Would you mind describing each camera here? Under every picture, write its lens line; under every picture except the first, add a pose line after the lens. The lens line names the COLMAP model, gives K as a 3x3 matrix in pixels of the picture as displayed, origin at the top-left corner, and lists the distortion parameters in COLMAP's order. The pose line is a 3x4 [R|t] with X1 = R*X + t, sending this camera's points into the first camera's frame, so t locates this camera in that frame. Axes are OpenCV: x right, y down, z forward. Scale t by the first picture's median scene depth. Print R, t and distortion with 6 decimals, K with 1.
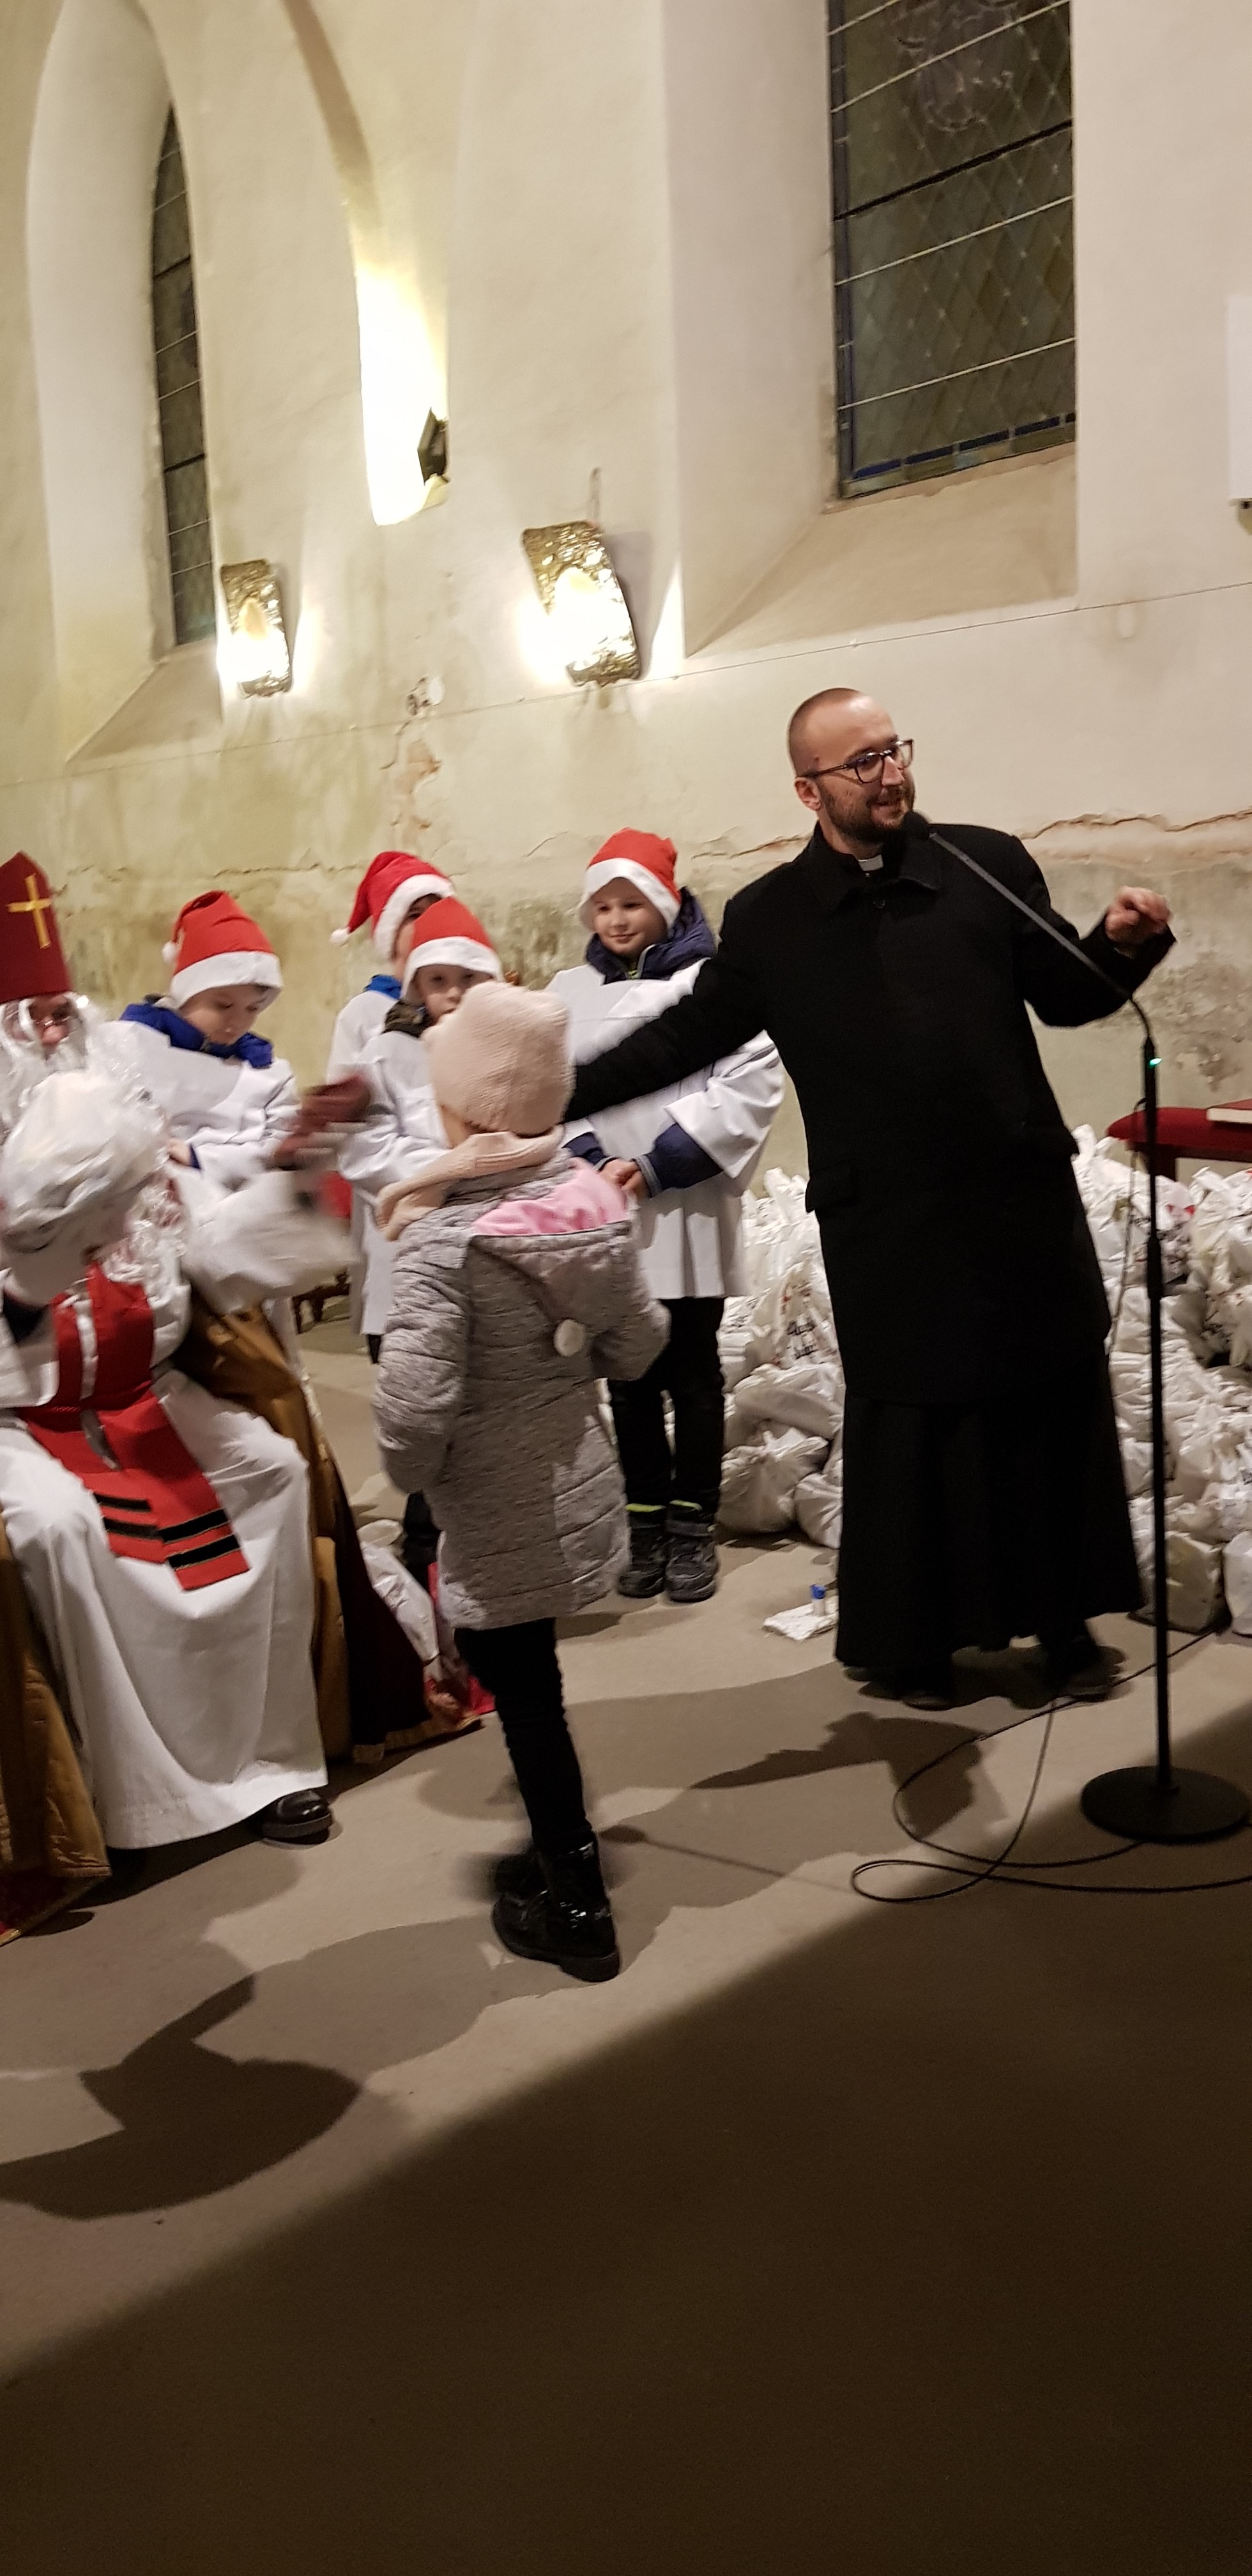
lens RADIAL K [[1959.2, 0, 650.5], [0, 1959.2, 1211.5], [0, 0, 1]] dist [0.001842, -0.012025]
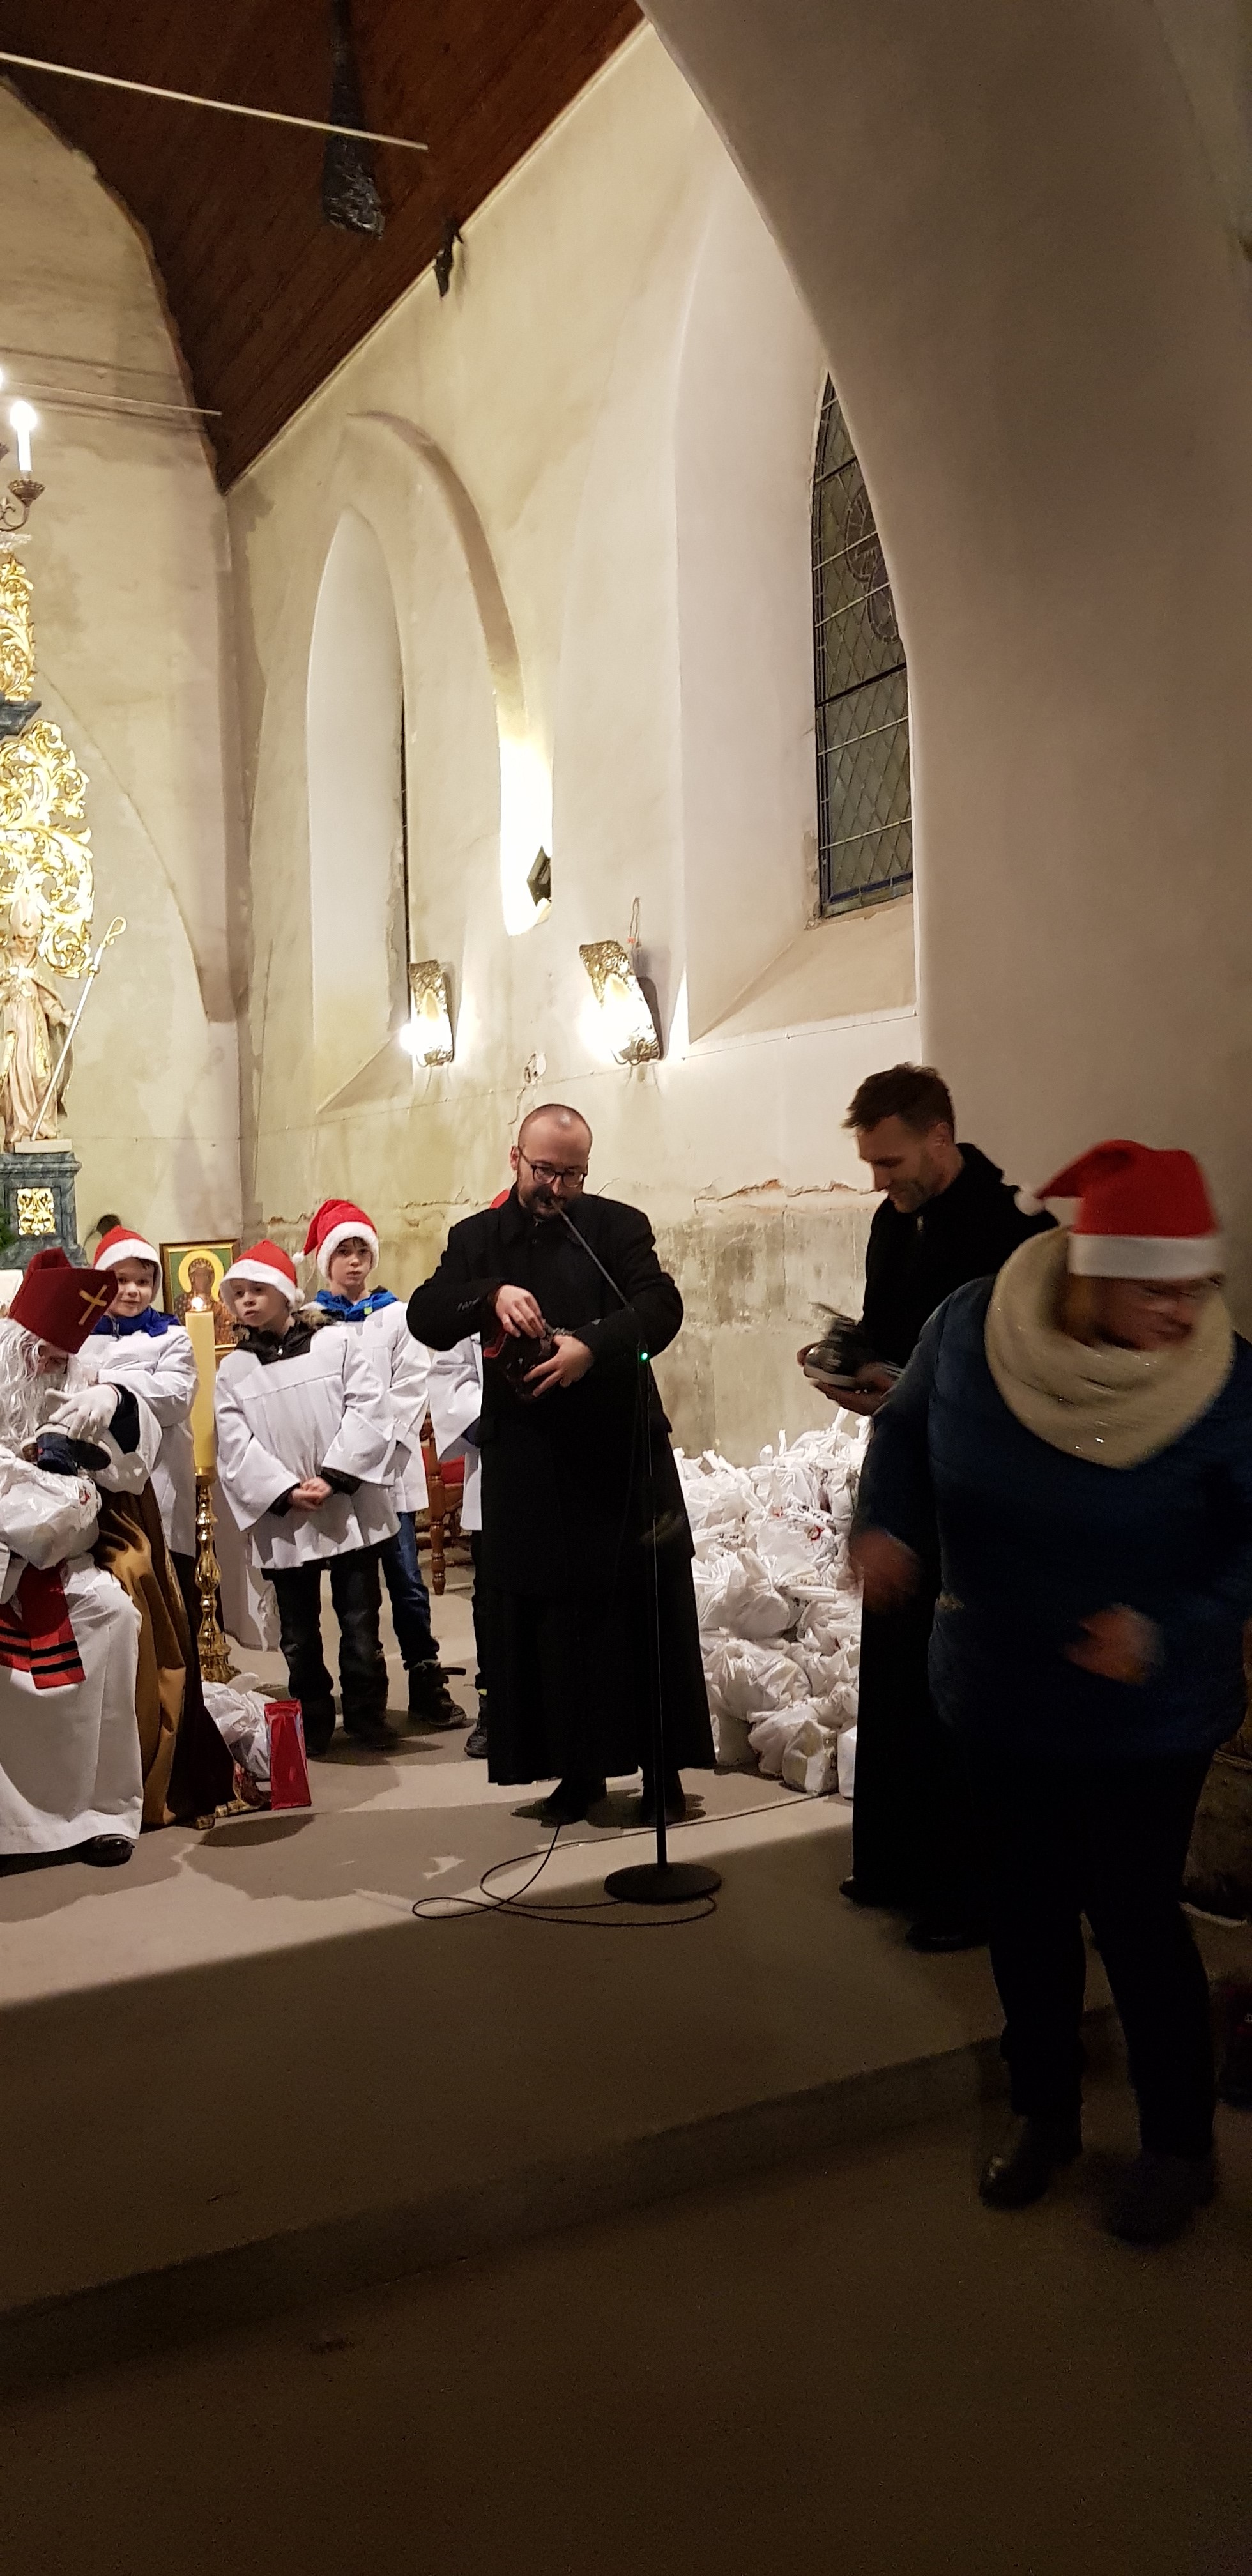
lens RADIAL K [[2020.0, 0, 724.6], [0, 2020.0, 1283.4], [0, 0, 1]] dist [-0.008712, -0.001195]
pose [[0.978374, 0.017240, -0.206126, 0.306498], [-0.042658, 0.991916, -0.119512, 0.023828], [0.202399, 0.125720, 0.971200, -0.232886]]
